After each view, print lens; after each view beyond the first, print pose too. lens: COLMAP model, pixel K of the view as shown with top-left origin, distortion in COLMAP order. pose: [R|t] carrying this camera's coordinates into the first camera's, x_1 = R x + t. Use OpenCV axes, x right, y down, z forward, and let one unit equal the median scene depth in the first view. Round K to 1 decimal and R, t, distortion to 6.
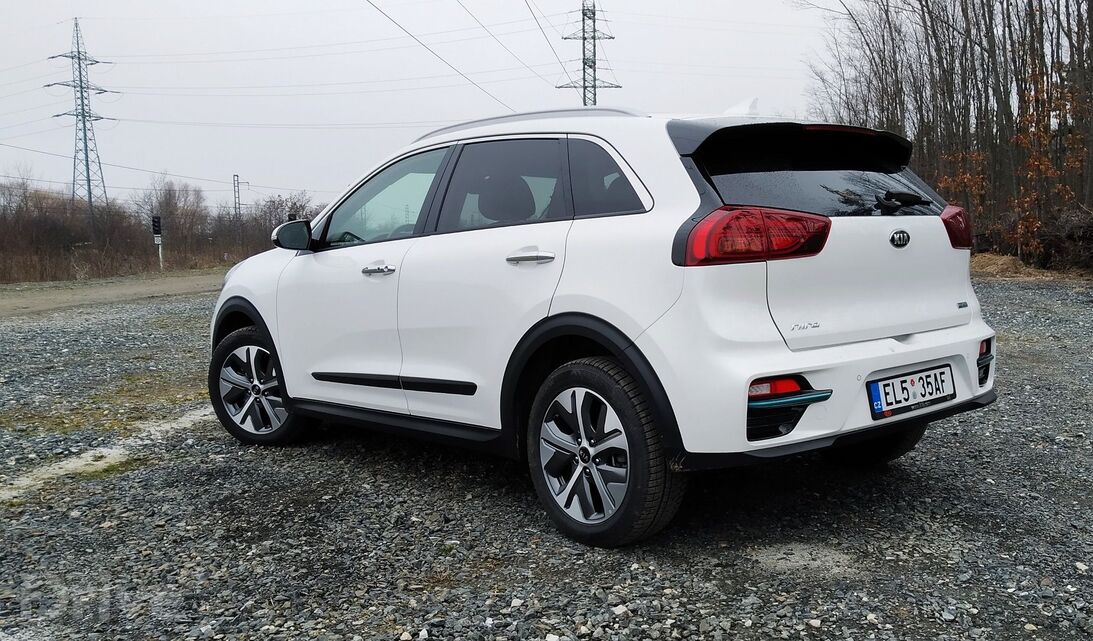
lens RADIAL K [[1109.5, 0, 546.5], [0, 1109.5, 320.5], [0, 0, 1]] dist [0.026759, -0.024793]
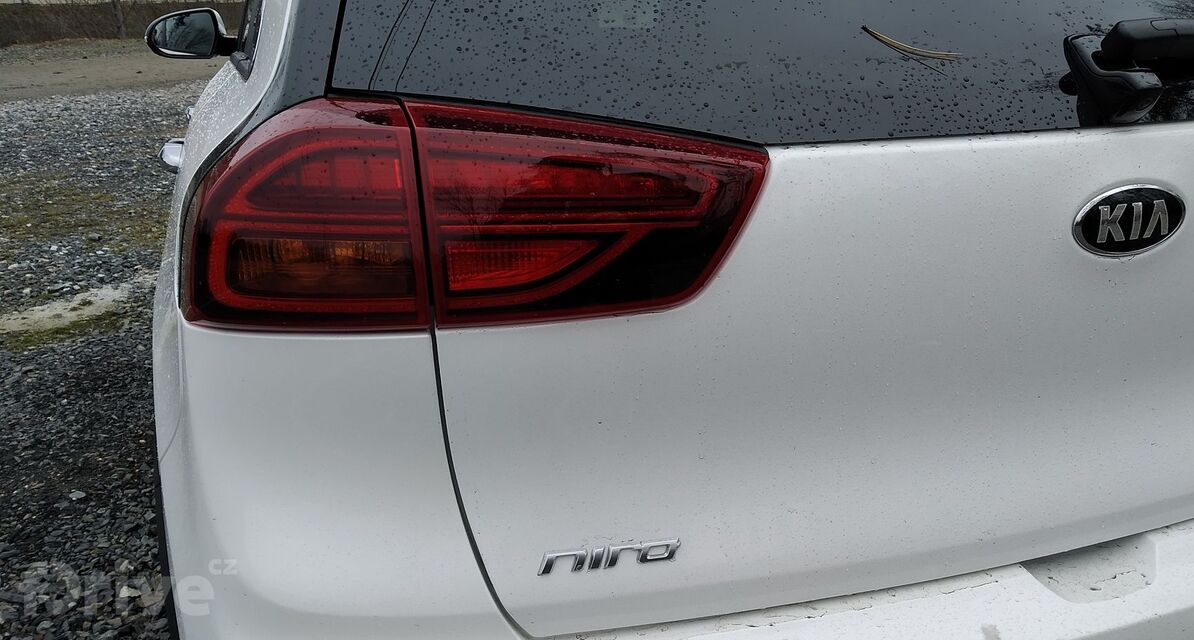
lens RADIAL K [[1013.1, 0, 542.6], [0, 1013.1, 325.0], [0, 0, 1]] dist [0.001146, 0.000589]
pose [[0.924488, 0.131060, -0.357973, 0.272510], [-0.036246, 0.965009, 0.259700, -0.103783], [0.379484, -0.227114, 0.896890, 0.714676]]
